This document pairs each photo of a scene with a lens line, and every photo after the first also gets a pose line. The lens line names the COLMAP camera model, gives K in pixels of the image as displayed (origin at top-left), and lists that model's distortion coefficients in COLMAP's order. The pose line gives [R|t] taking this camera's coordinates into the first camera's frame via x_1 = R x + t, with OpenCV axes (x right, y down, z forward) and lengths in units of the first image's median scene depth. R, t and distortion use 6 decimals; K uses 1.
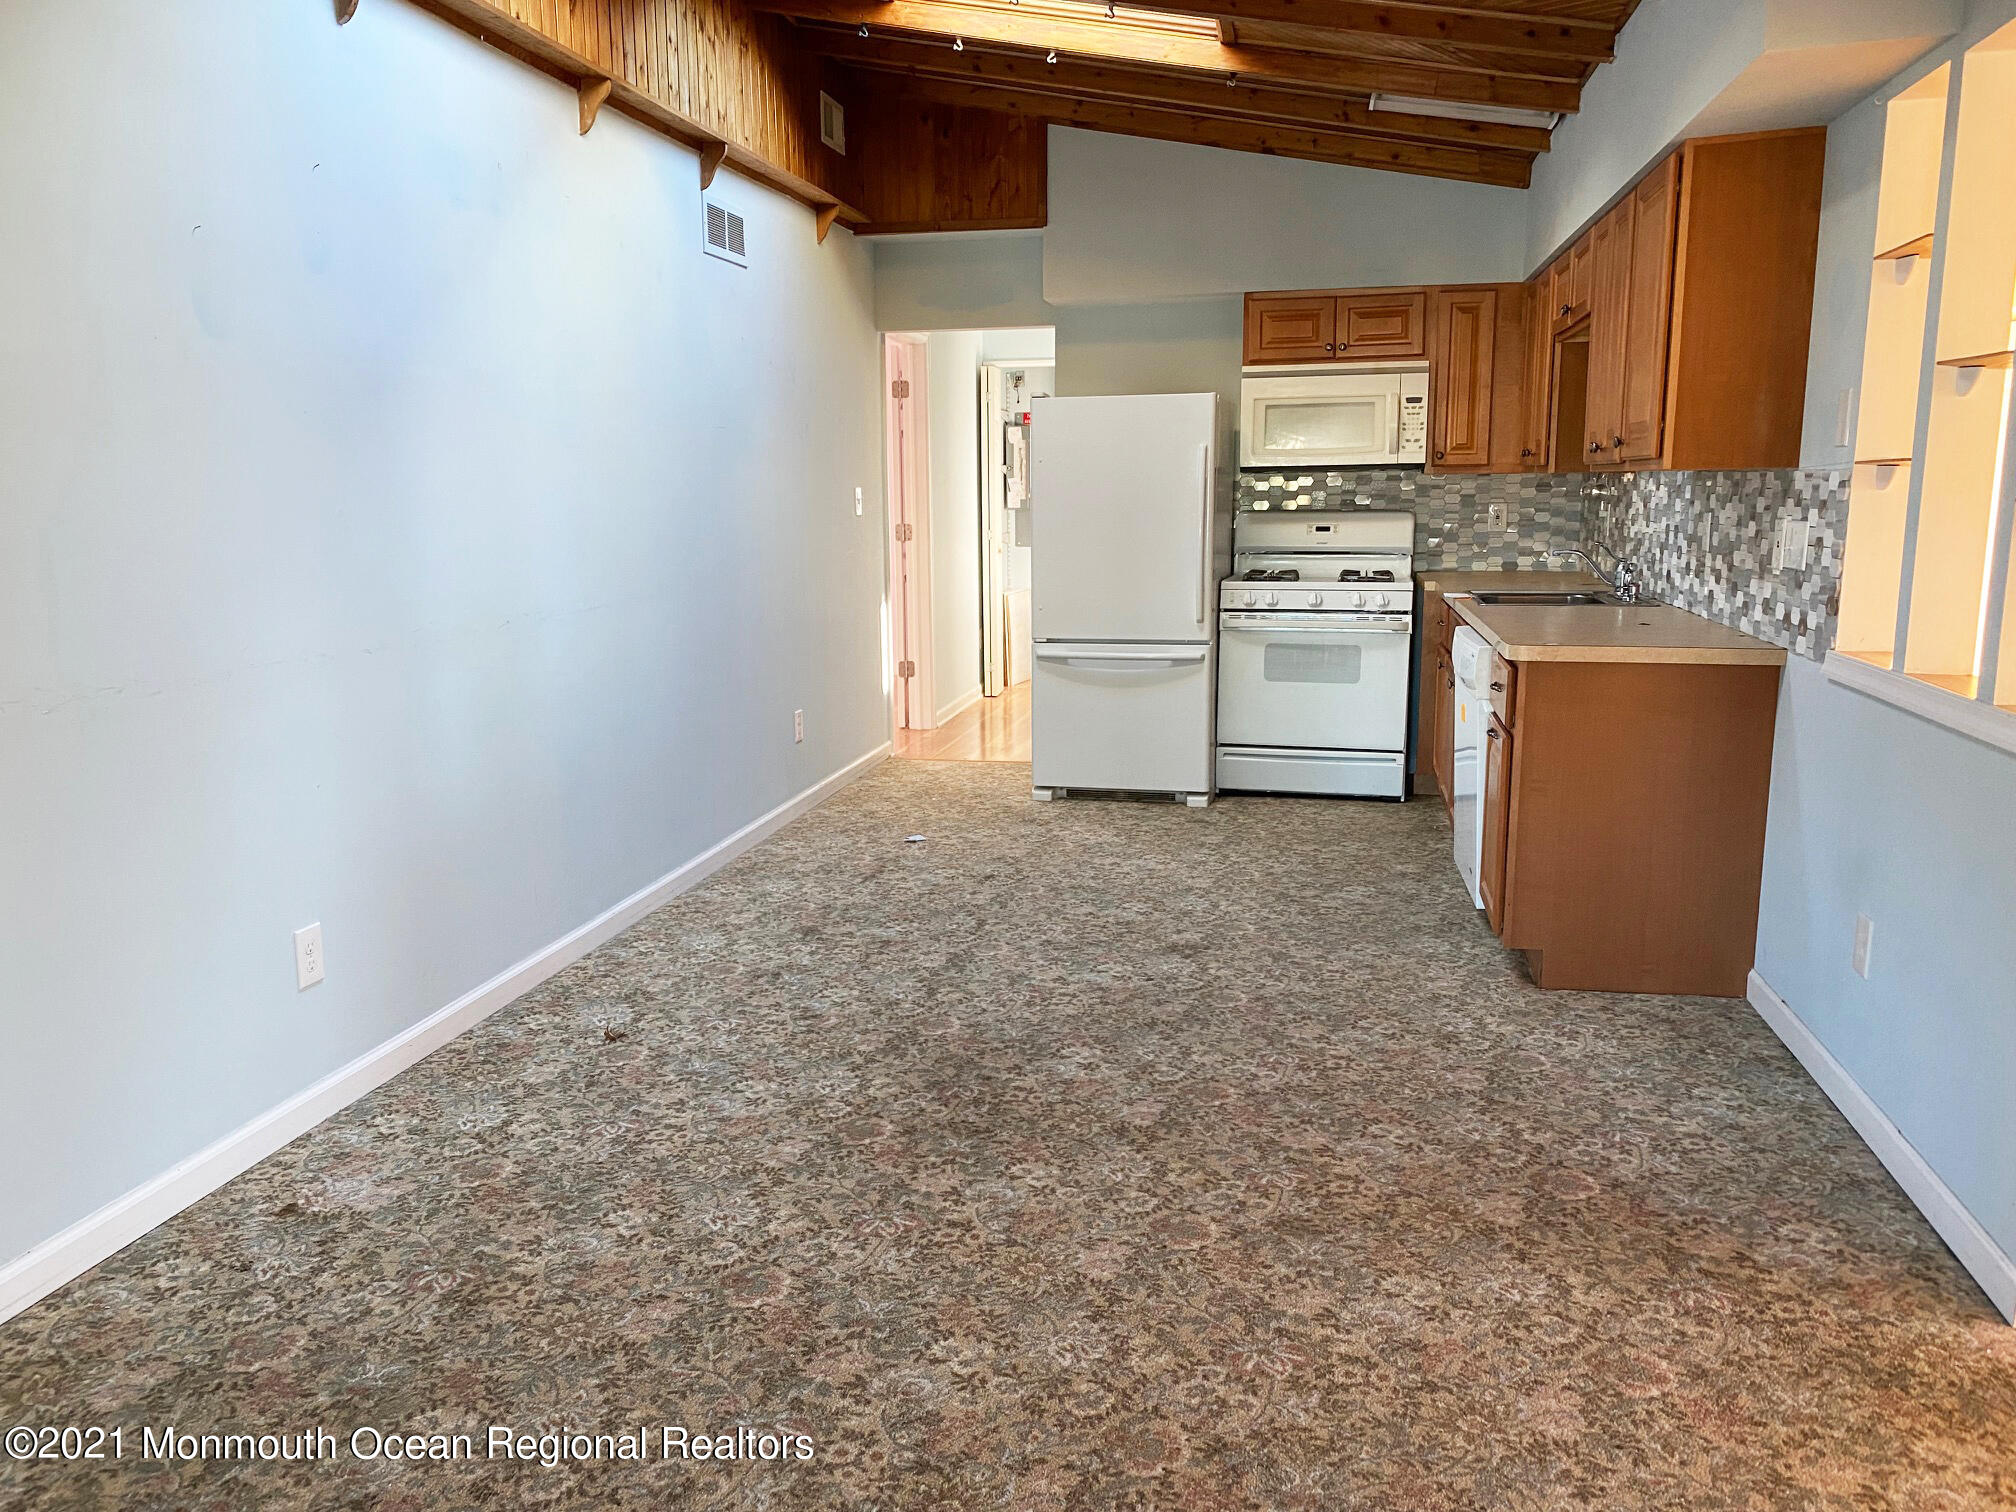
lens RADIAL K [[1517.1, 0, 1008.0], [0, 1517.1, 756.0], [0, 0, 1]] dist [0.010481, -0.050420]
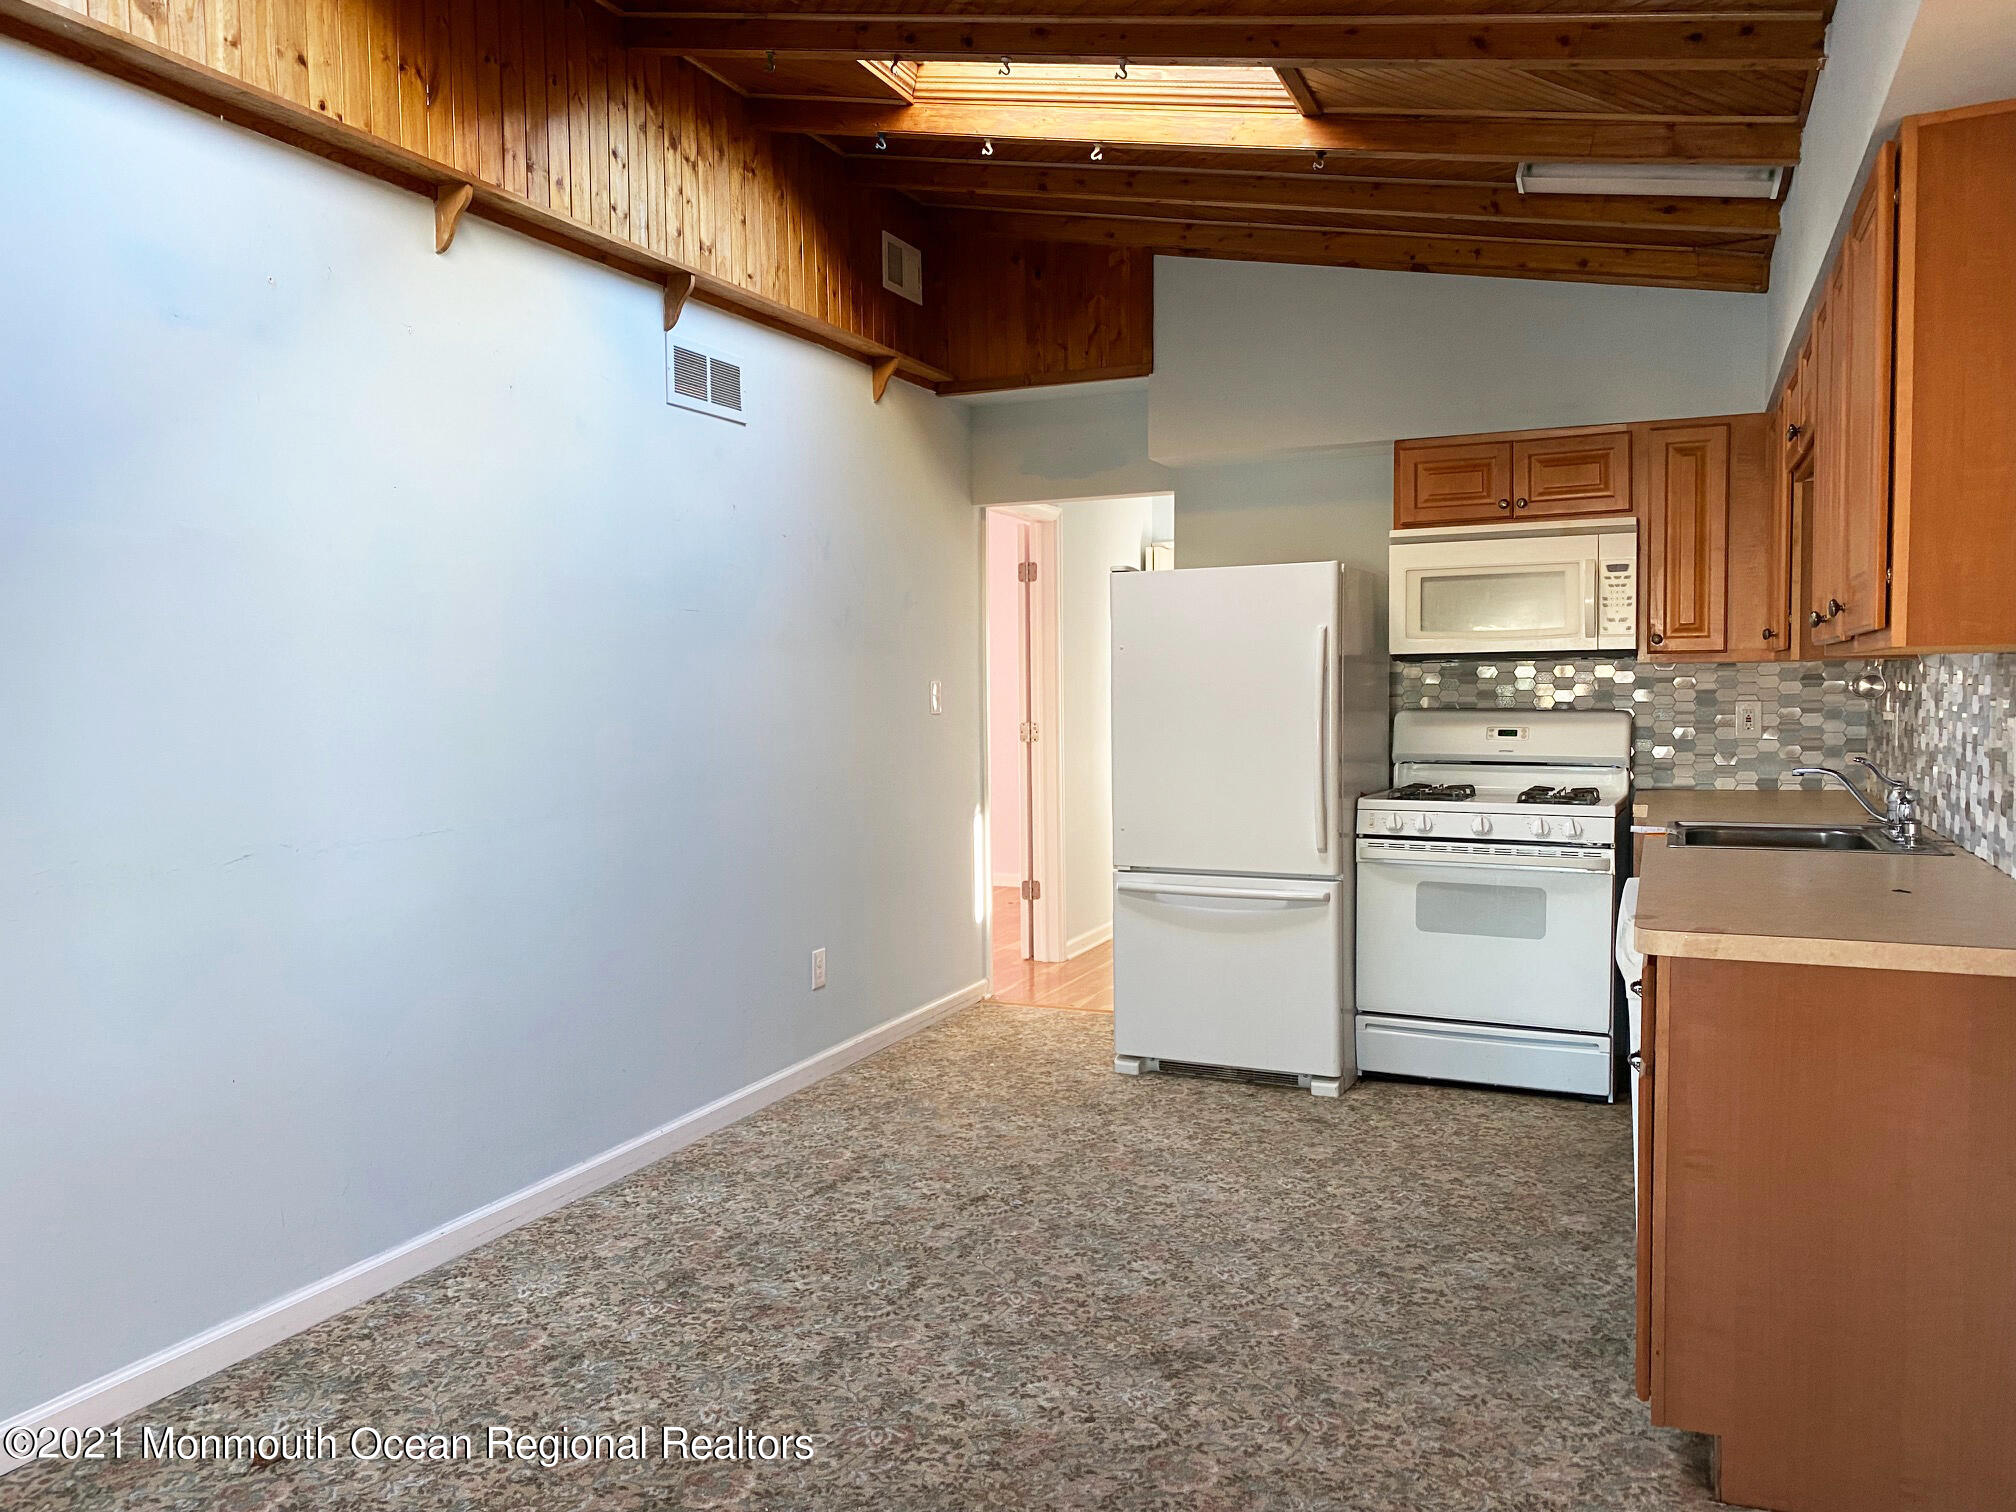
lens RADIAL K [[1517.1, 0, 1008.0], [0, 1517.1, 756.0], [0, 0, 1]] dist [0.010481, -0.050420]
pose [[0.978730, 0.007611, -0.205011, 0.129818], [-0.033634, 0.991743, -0.123752, -0.037326], [0.202377, 0.128015, 0.970905, 0.217590]]
